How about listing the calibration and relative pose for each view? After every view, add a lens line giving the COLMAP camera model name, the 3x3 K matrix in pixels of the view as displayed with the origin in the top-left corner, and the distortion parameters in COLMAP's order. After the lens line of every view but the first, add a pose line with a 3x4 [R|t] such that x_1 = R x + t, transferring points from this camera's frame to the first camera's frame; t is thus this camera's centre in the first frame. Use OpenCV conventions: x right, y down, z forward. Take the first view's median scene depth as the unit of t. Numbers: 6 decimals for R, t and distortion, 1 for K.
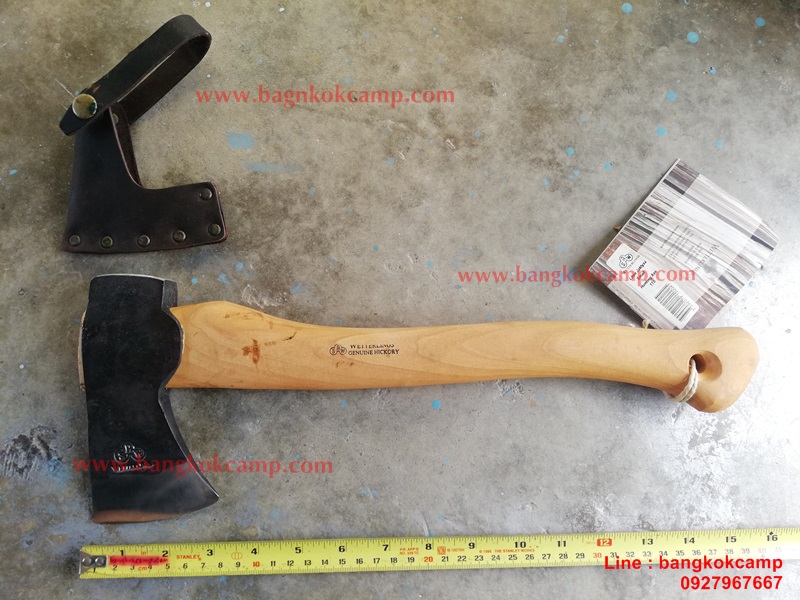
lens RADIAL K [[611.8, 0, 400.0], [0, 611.8, 300.0], [0, 0, 1]] dist [0.048978, -0.080609]
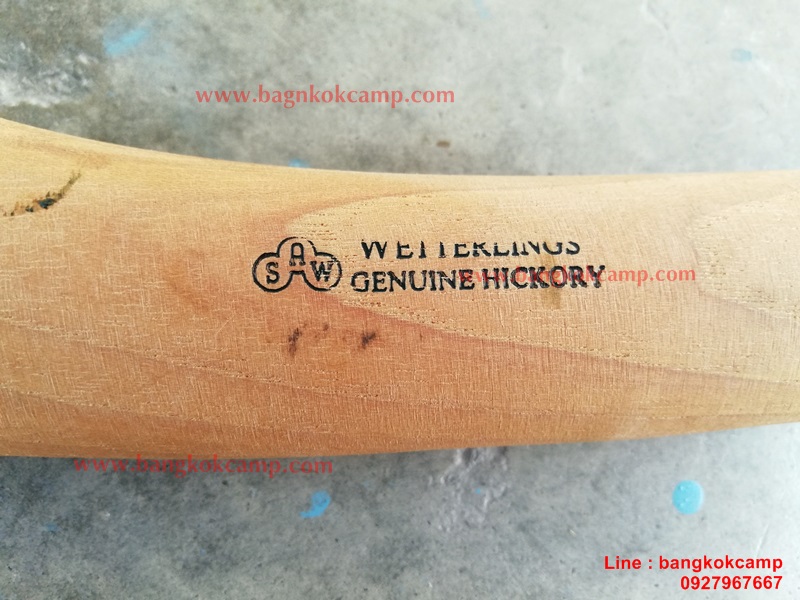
lens RADIAL K [[637.4, 0, 400.0], [0, 637.4, 300.0], [0, 0, 1]] dist [0.019527, -0.090297]
pose [[0.998140, 0.002075, 0.060923, -0.073975], [-0.004601, 0.999134, 0.041350, 0.076633], [-0.060784, -0.041554, 0.997286, 0.729520]]
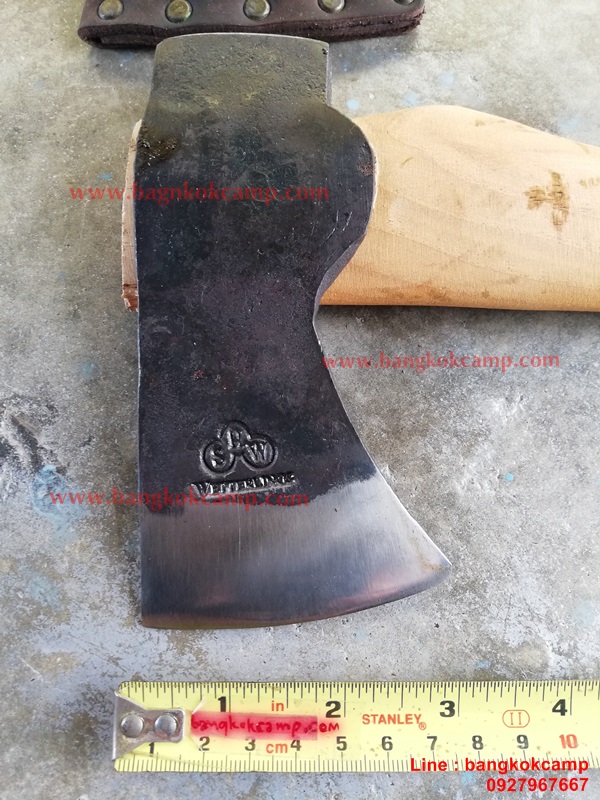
lens RADIAL K [[625.9, 0, 300.0], [0, 625.9, 400.0], [0, 0, 1]] dist [0.031029, -0.083817]
pose [[0.999568, 0.012904, -0.026414, -0.358259], [-0.014897, 0.996942, -0.076717, 0.227672], [0.025343, 0.077077, 0.996703, 0.541861]]
